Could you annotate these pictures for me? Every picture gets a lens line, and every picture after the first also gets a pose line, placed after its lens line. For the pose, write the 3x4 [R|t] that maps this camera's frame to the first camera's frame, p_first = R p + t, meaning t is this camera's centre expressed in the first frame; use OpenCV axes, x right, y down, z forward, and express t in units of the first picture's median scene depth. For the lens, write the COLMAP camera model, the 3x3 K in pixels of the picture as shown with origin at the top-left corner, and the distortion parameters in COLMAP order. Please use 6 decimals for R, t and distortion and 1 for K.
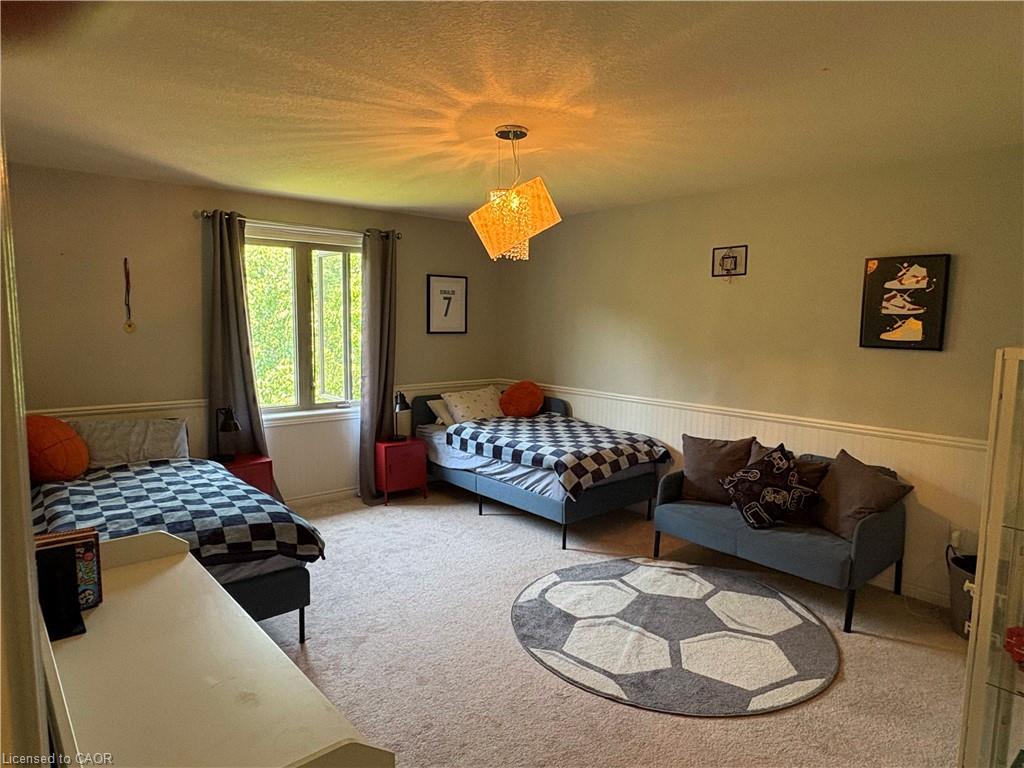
lens RADIAL K [[620.6, 0, 512.0], [0, 620.6, 384.0], [0, 0, 1]] dist [0.007795, 0.000678]
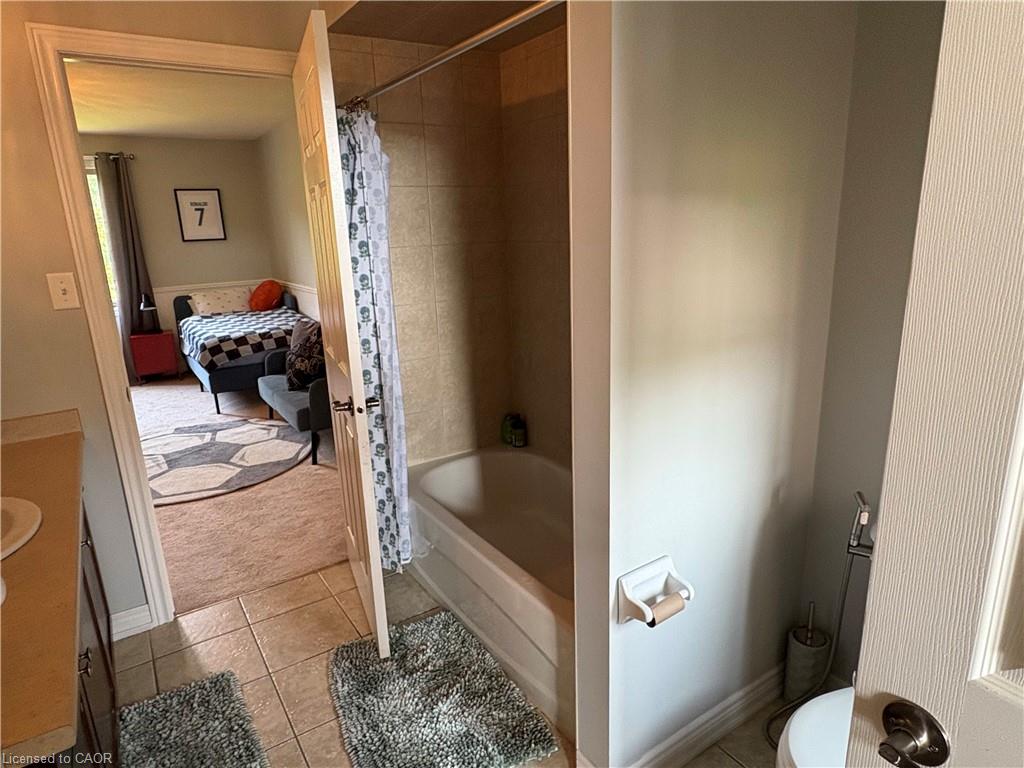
lens RADIAL K [[620.6, 0, 512.0], [0, 620.6, 384.0], [0, 0, 1]] dist [0.007795, 0.000678]
pose [[0.990755, -0.014984, -0.134830, 0.926710], [0.035339, 0.988074, 0.149869, 0.043902], [0.130976, -0.153248, 0.979469, -0.154360]]
